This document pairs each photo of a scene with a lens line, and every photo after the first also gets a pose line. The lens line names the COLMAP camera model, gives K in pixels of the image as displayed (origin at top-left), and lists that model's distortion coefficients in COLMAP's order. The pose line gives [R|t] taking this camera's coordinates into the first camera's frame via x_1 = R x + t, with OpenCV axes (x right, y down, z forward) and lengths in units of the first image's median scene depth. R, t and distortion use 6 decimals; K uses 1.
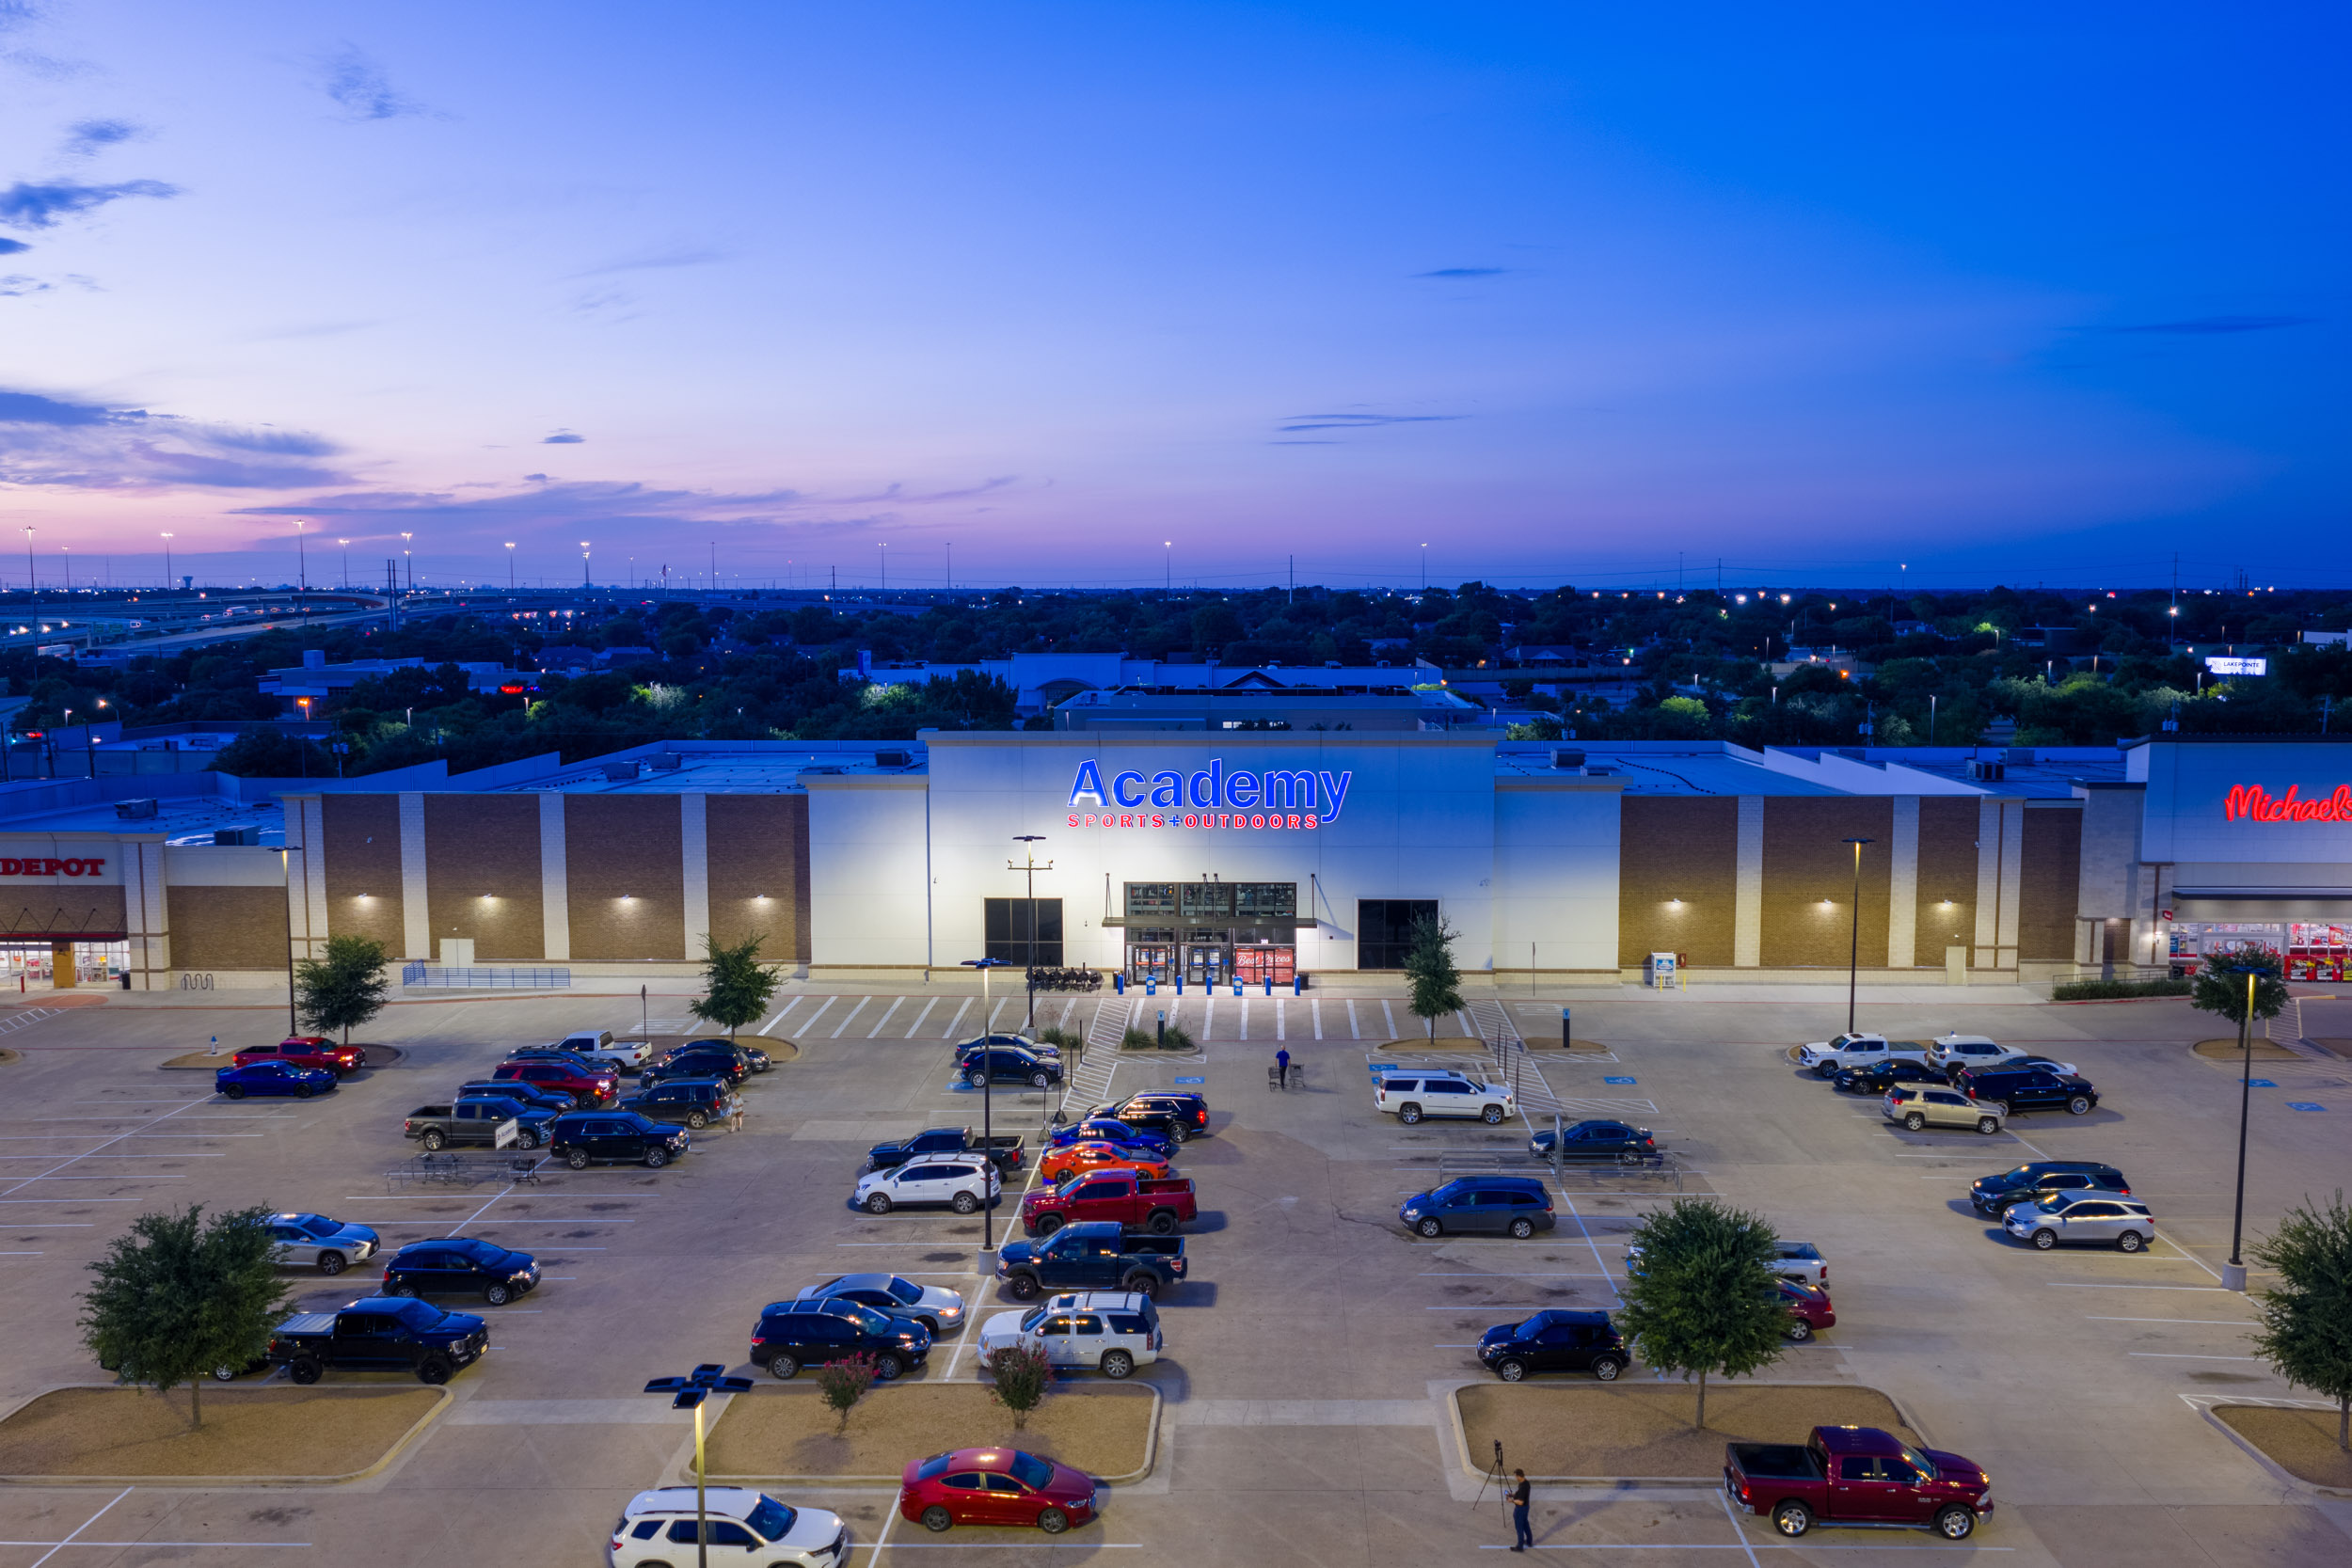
lens RADIAL K [[1892.3, 0, 1176.0], [0, 1892.3, 784.0], [0, 0, 1]] dist [-0.001918, -0.001289]
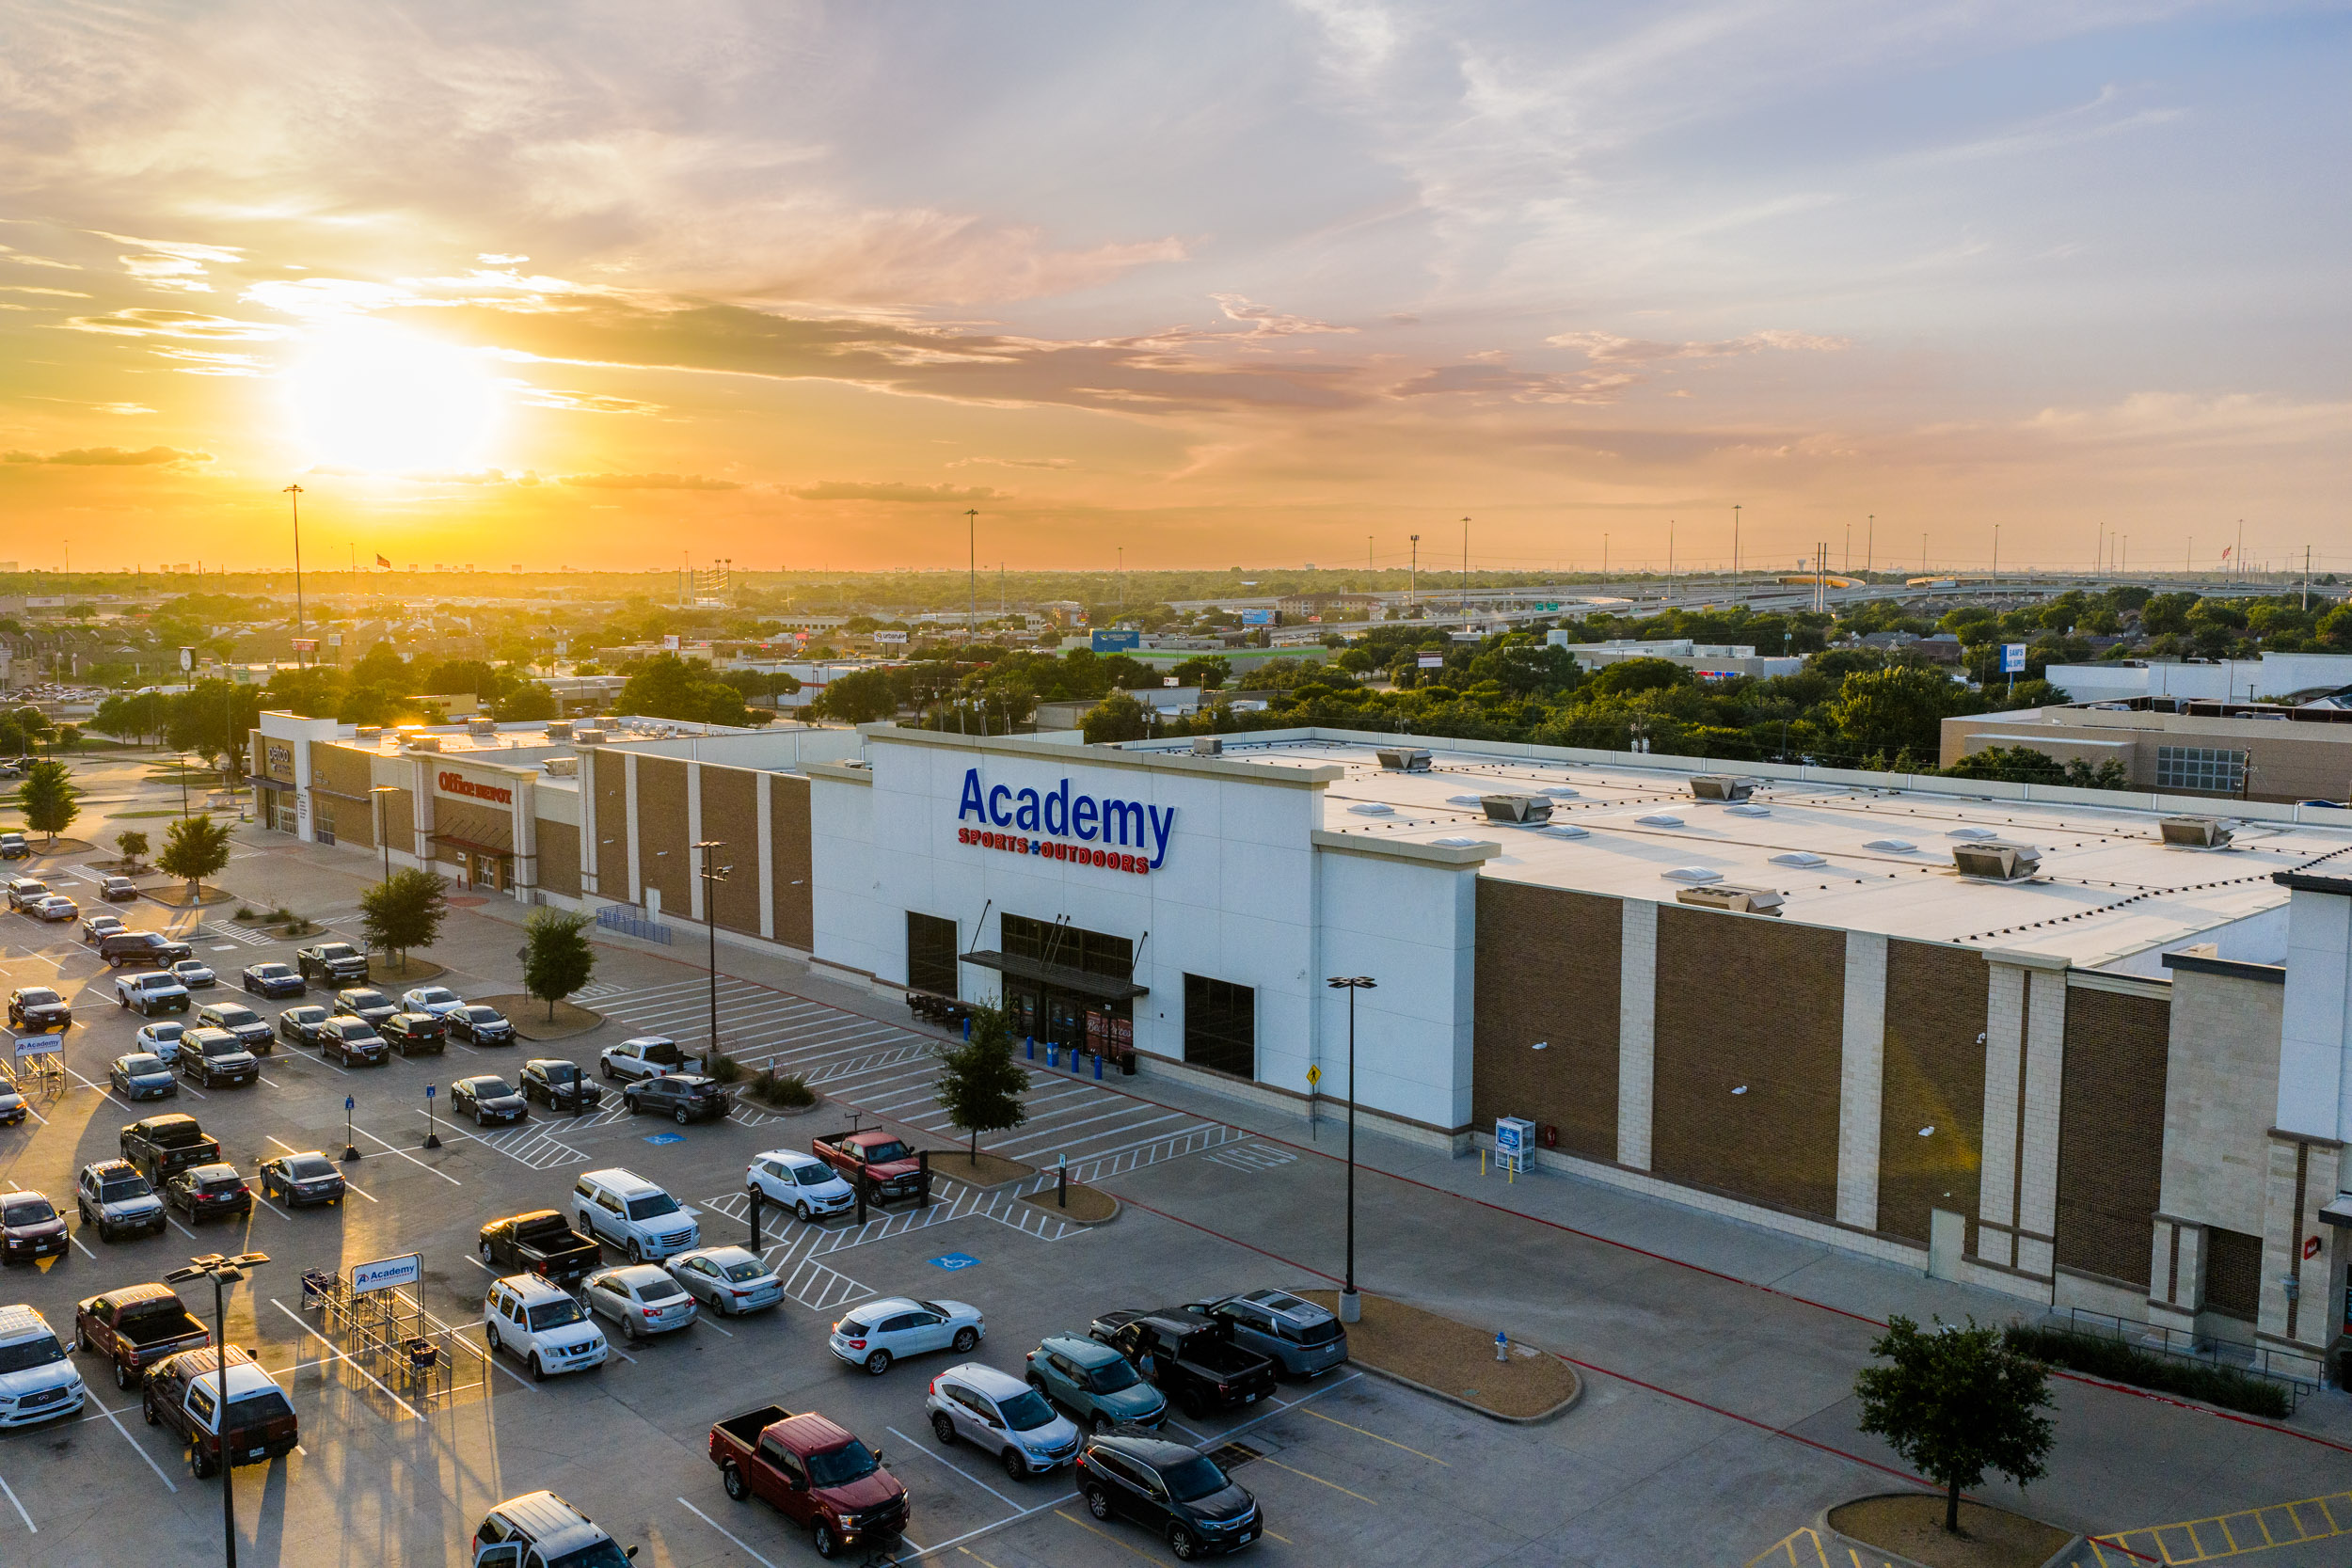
lens RADIAL K [[1973.9, 0, 1176.0], [0, 1973.9, 784.0], [0, 0, 1]] dist [-0.002648, -0.007679]
pose [[0.693230, 0.078230, -0.716458, 0.674299], [-0.065783, 0.996810, 0.045192, -0.052701], [0.717708, 0.015802, 0.696164, 0.435958]]
